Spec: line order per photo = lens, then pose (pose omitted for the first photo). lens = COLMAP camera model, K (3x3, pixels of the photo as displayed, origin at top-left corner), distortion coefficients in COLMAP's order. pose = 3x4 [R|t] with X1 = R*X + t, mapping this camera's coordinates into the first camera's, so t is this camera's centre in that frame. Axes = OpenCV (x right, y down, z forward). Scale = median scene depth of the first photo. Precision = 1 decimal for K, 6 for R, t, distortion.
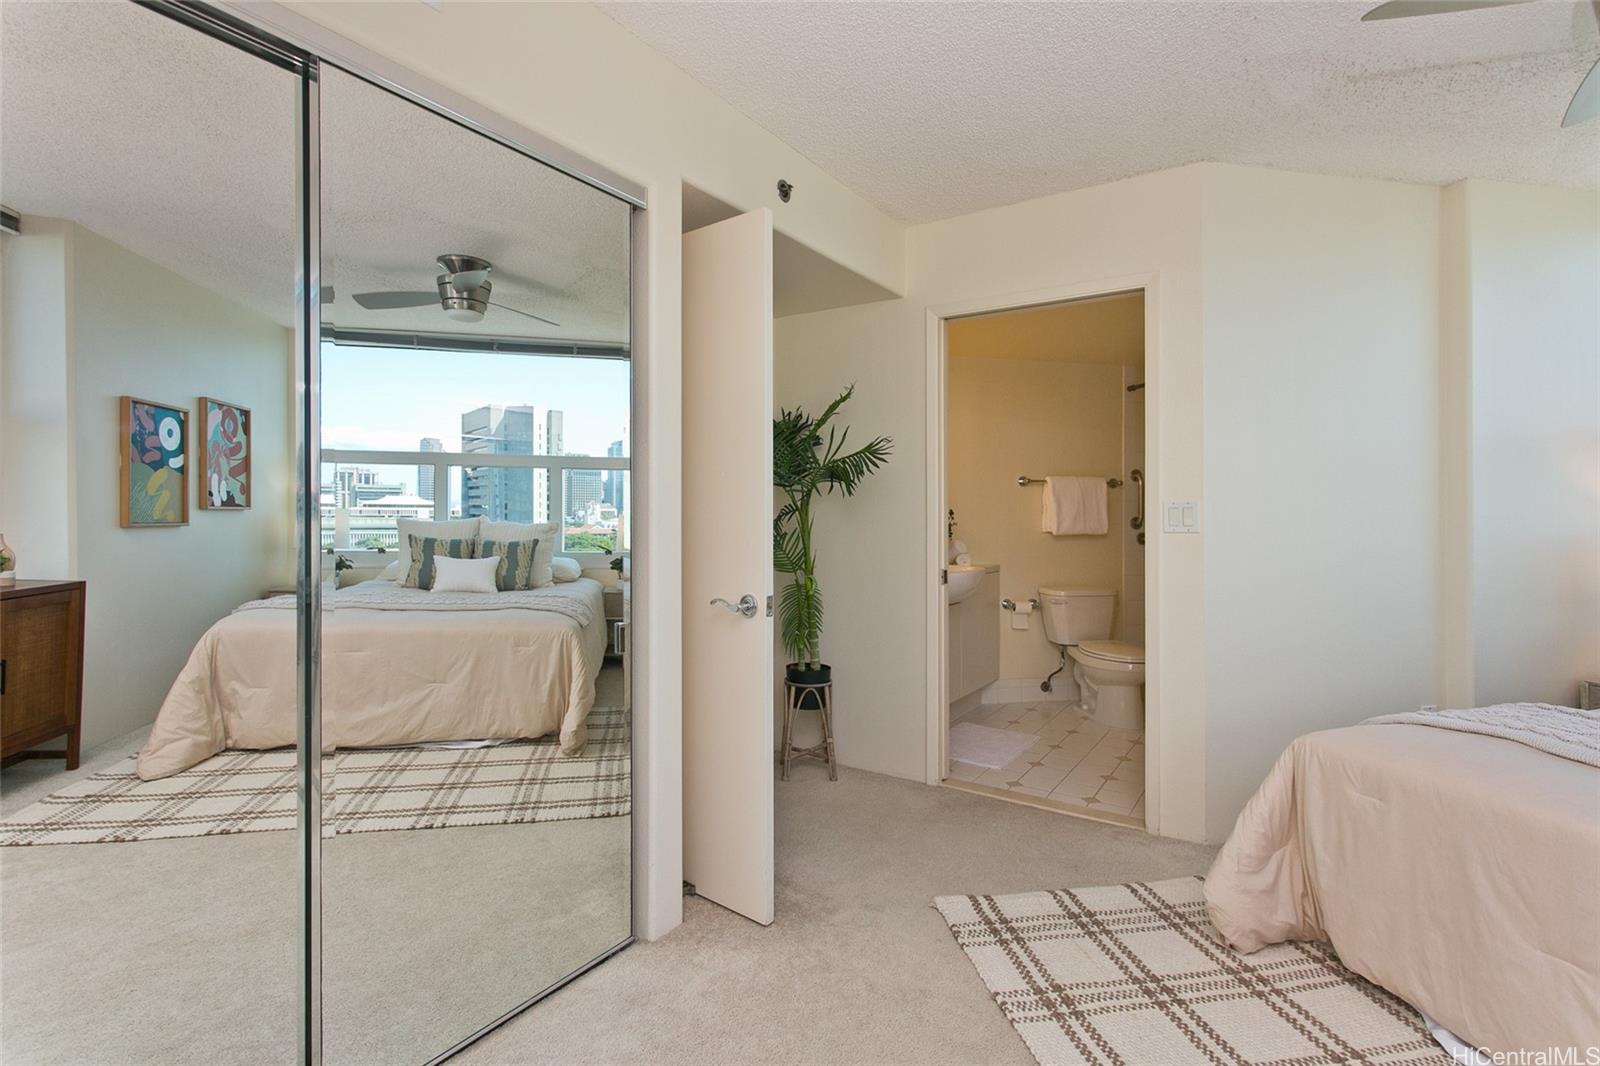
lens RADIAL K [[751.1, 0, 803.4], [0, 751.1, 524.4], [0, 0, 1]] dist [0.004815, -0.003994]
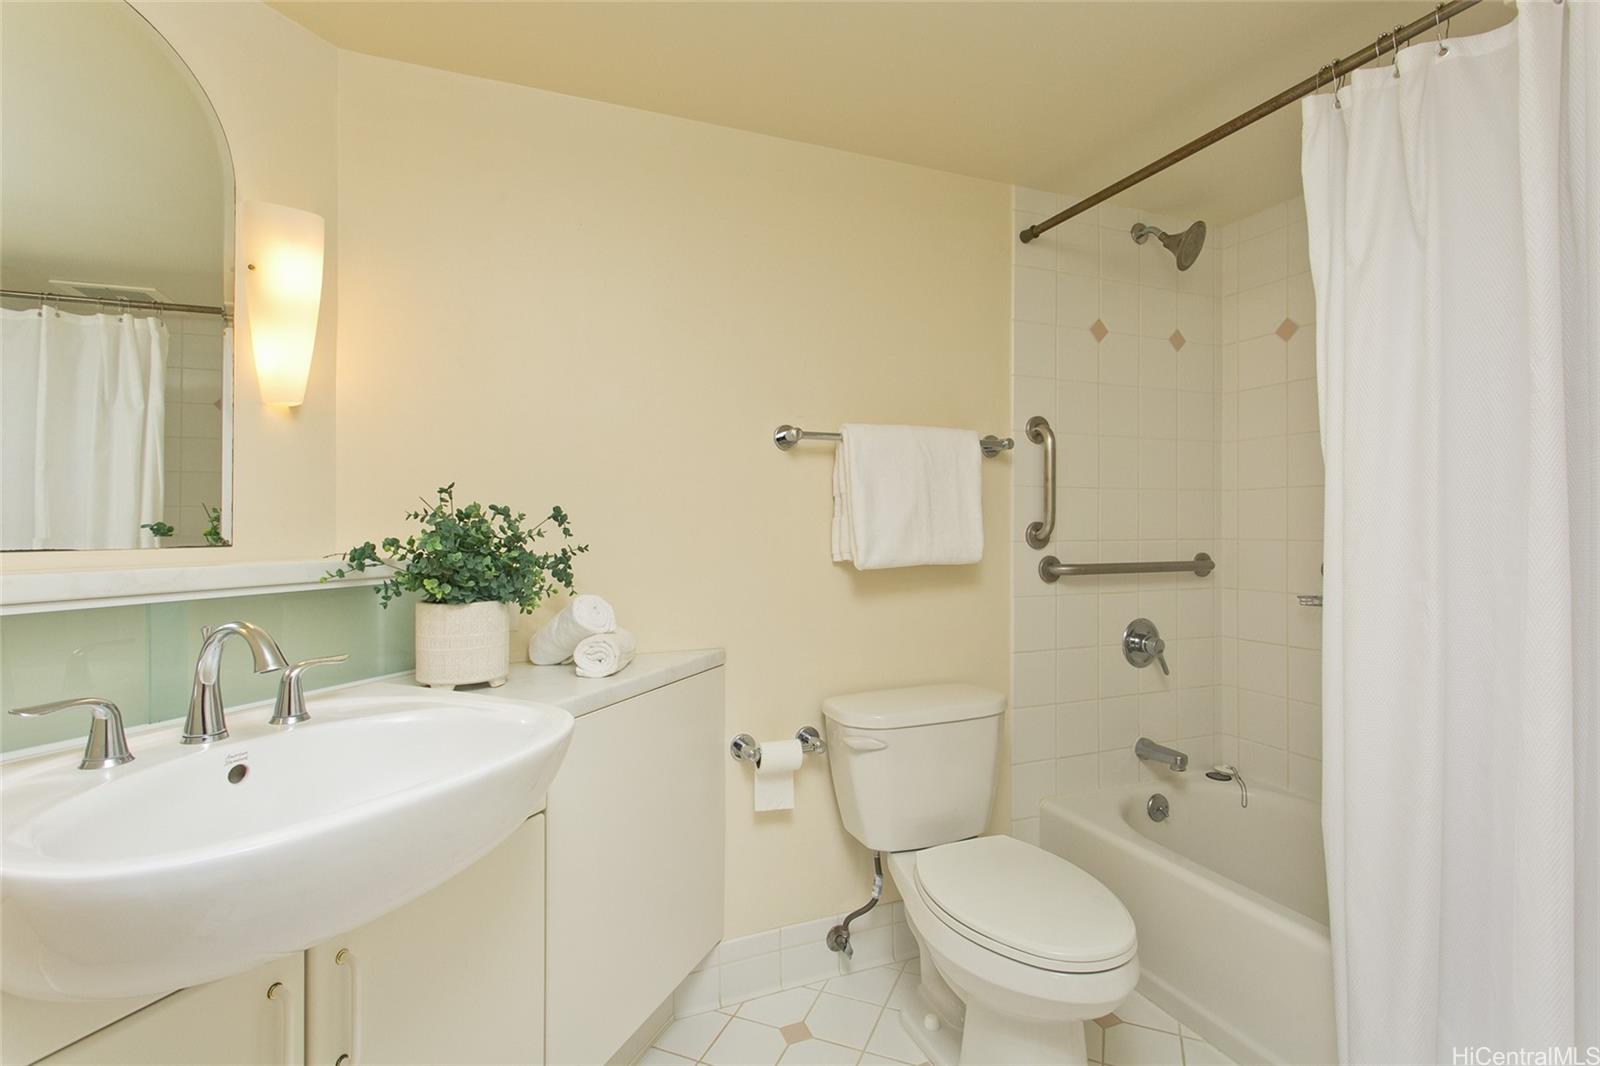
lens RADIAL K [[751.1, 0, 796.8], [0, 751.1, 527.0], [0, 0, 1]] dist [0.004815, -0.003994]
pose [[0.983778, -0.004906, 0.179325, 0.226751], [0.002078, 0.999871, 0.015951, -0.014815], [-0.179380, -0.015320, 0.983661, 0.604091]]
